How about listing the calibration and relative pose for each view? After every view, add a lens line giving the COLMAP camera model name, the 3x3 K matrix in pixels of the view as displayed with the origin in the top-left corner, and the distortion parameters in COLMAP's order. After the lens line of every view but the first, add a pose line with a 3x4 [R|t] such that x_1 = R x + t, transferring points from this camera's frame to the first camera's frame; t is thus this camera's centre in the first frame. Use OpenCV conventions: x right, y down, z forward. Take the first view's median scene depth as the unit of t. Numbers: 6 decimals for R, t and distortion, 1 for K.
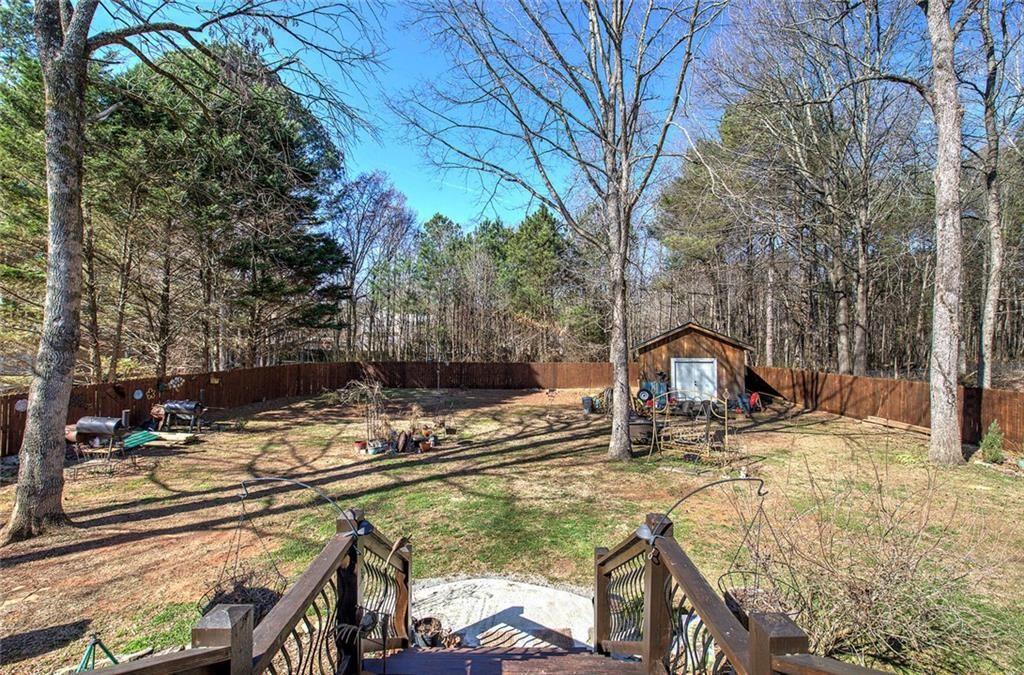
lens RADIAL K [[452.5, 0, 518.6], [0, 452.5, 336.3], [0, 0, 1]] dist [-0.002275, 0.001777]
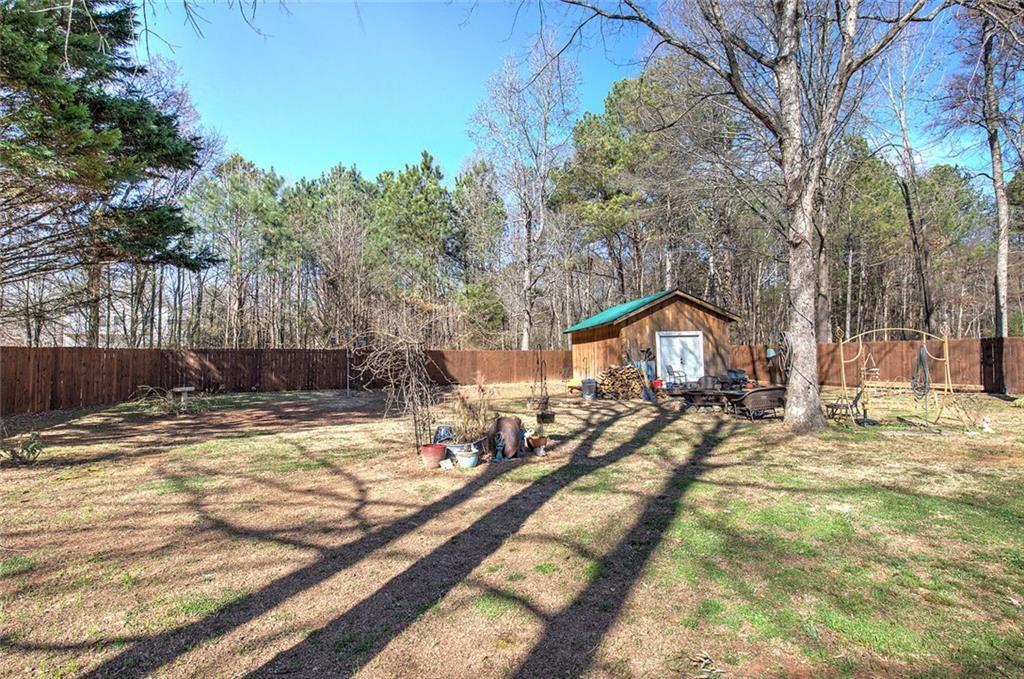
lens RADIAL K [[496.4, 0, 512.6], [0, 496.4, 344.1], [0, 0, 1]] dist [-0.001941, 0.001368]
pose [[0.898228, -0.005751, 0.439492, -0.319166], [0.013360, 0.999810, -0.014222, 0.085359], [-0.439326, 0.018647, 0.898134, 0.305219]]
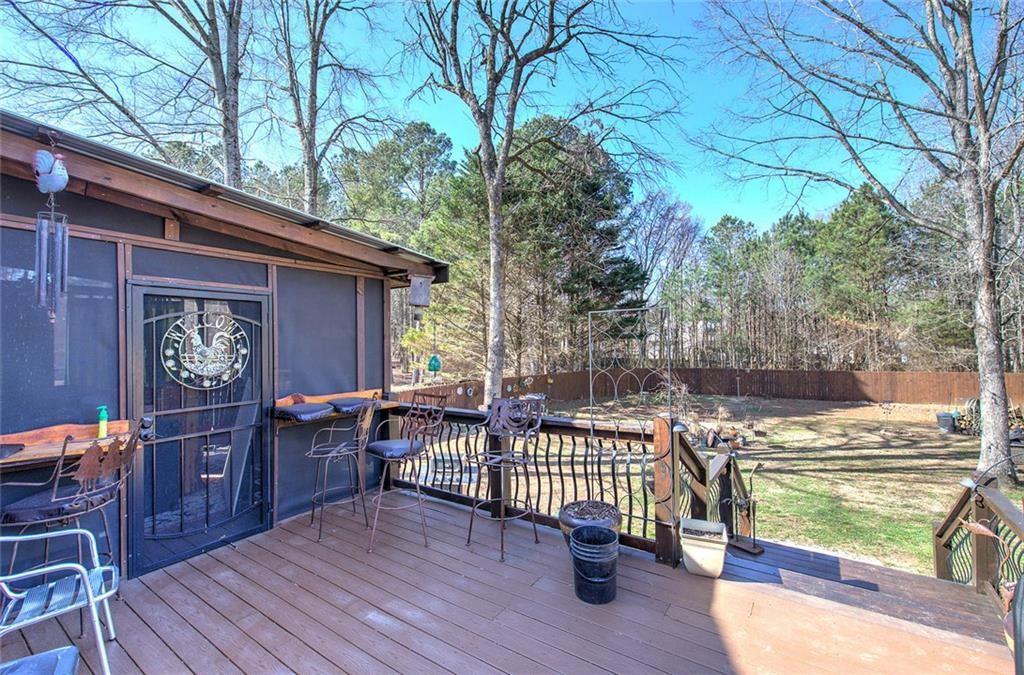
lens RADIAL K [[452.5, 0, 503.7], [0, 452.5, 334.1], [0, 0, 1]] dist [-0.002275, 0.001777]
pose [[0.806453, -0.033885, -0.590326, -0.003121], [0.019538, 0.999339, -0.030670, 0.001467], [0.590975, 0.013200, 0.806582, -0.125225]]
